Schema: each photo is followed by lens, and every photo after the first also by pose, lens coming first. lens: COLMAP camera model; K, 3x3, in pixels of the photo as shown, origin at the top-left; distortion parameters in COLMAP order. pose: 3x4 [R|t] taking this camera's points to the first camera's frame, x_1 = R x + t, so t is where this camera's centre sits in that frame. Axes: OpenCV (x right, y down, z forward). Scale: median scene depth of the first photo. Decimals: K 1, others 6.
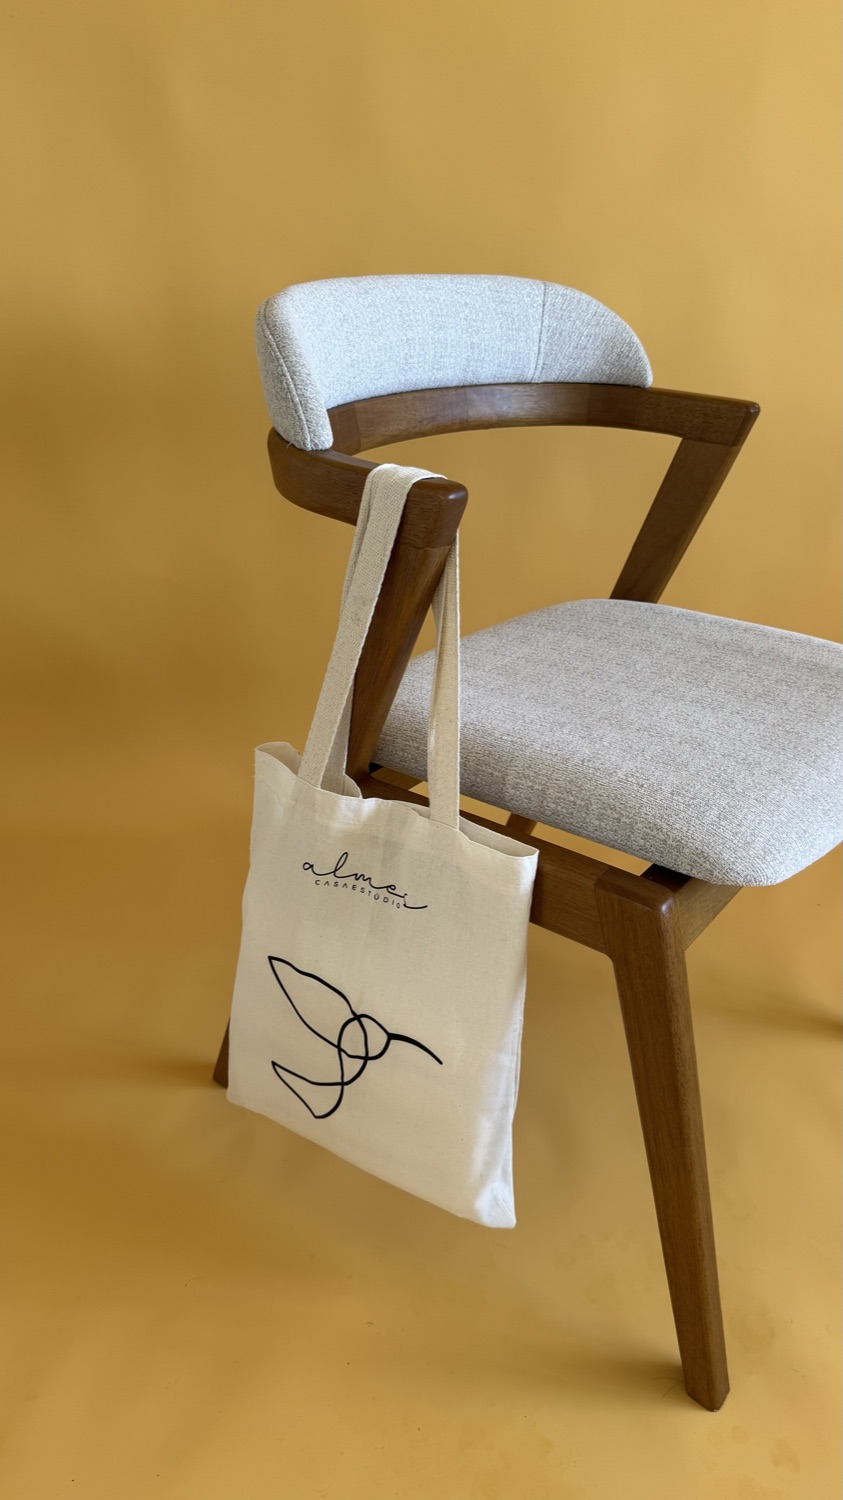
lens RADIAL K [[1058.6, 0, 421.5], [0, 1058.6, 750.0], [0, 0, 1]] dist [0.126048, -0.000649]
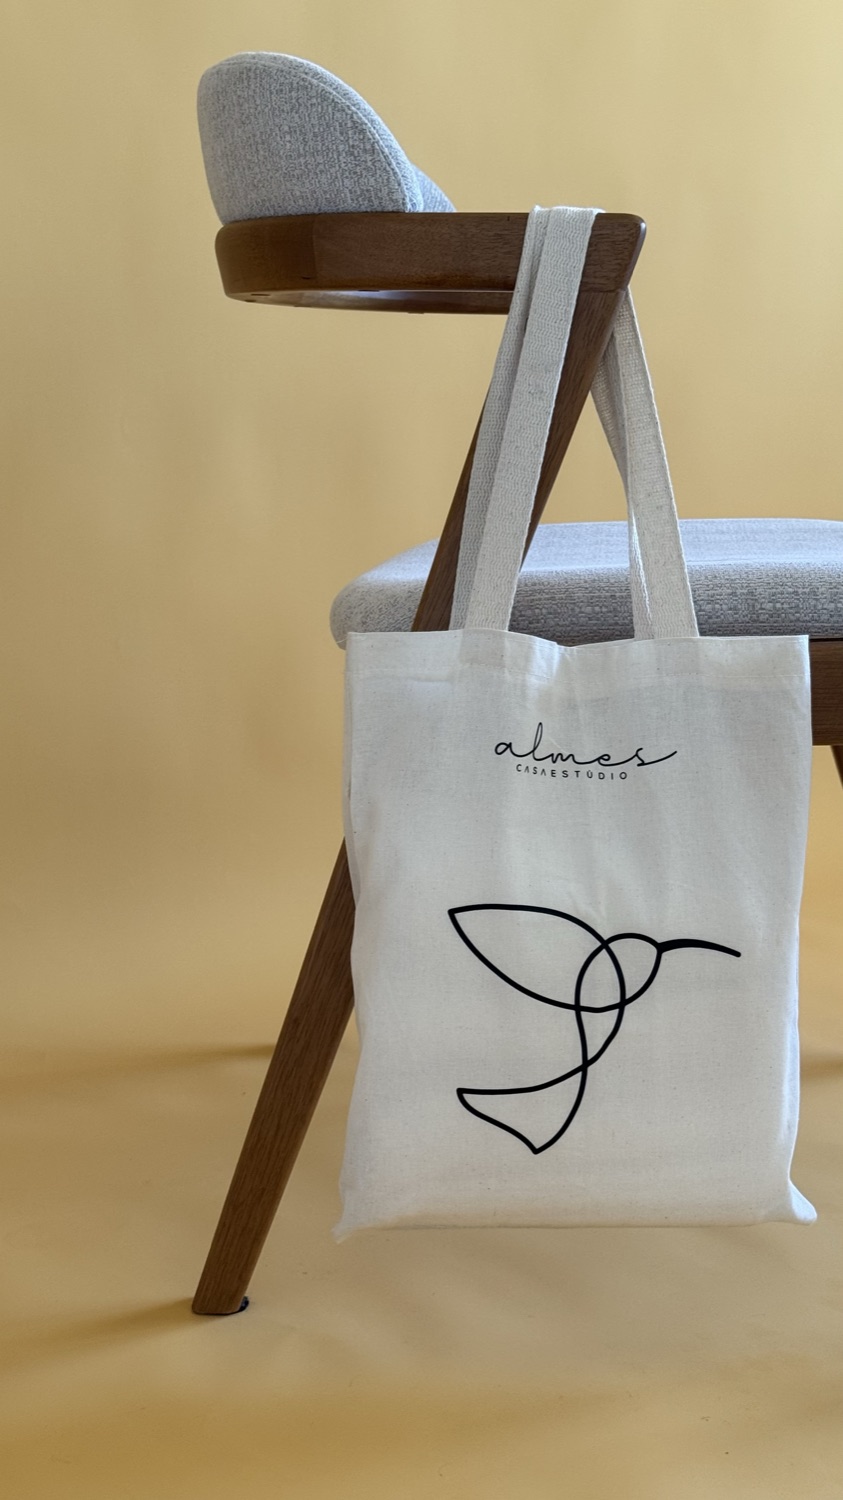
lens RADIAL K [[2143.4, 0, 421.5], [0, 2143.4, 750.0], [0, 0, 1]] dist [0.138923, -0.009526]
pose [[0.829005, -0.134150, 0.542912, -0.949885], [0.275022, 0.943094, -0.186916, 0.369492], [-0.486942, 0.304267, 0.818724, -0.175621]]
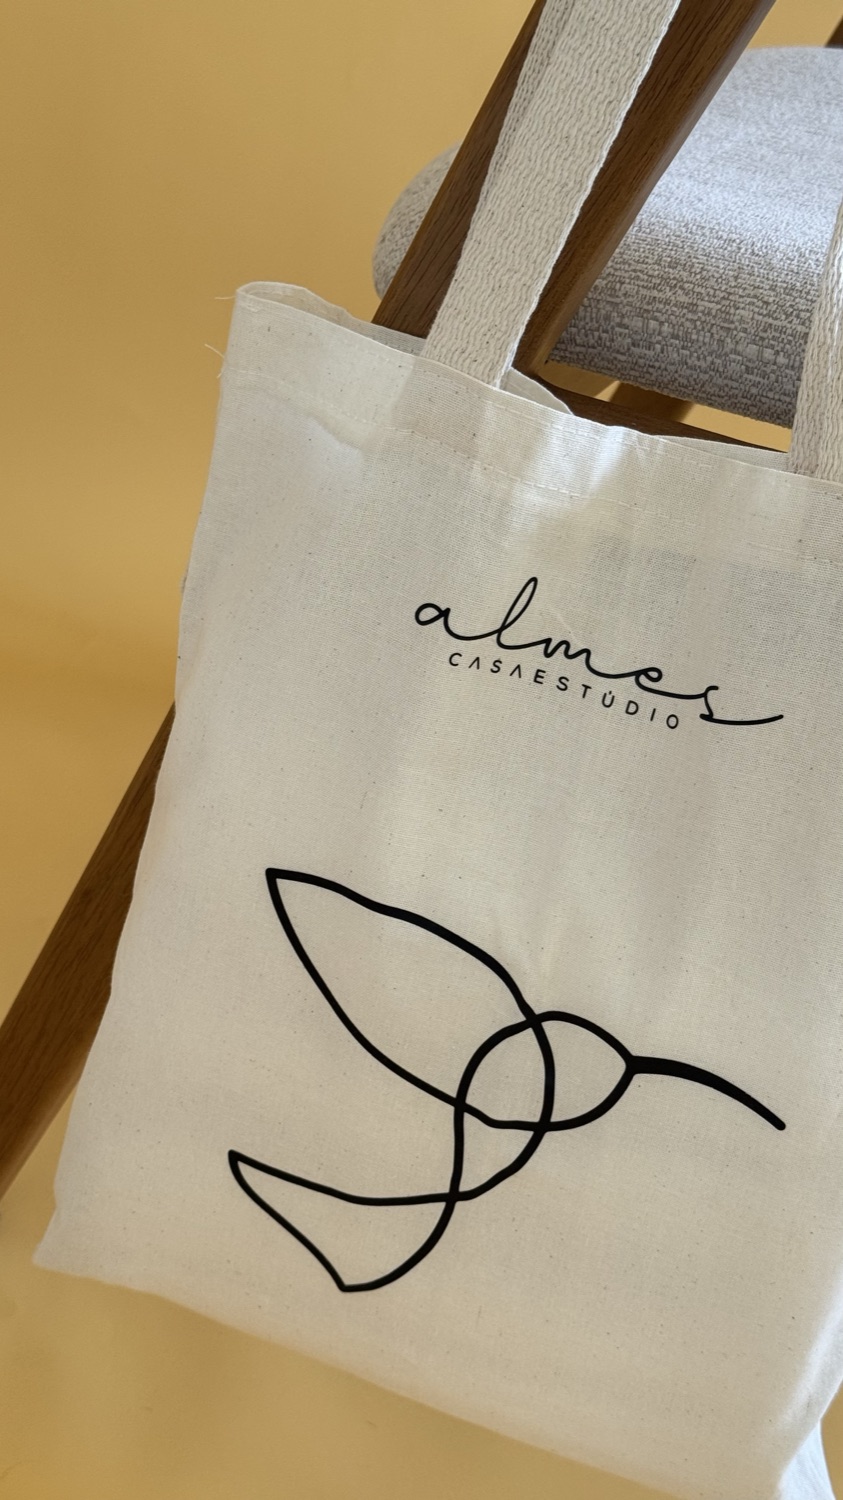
lens RADIAL K [[2143.4, 0, 421.5], [0, 2143.4, 750.0], [0, 0, 1]] dist [0.138923, -0.009526]
pose [[0.963079, 0.001111, 0.269215, -0.306415], [-0.022806, 0.996734, 0.077474, 0.098936], [-0.268249, -0.080753, 0.959959, 0.295256]]
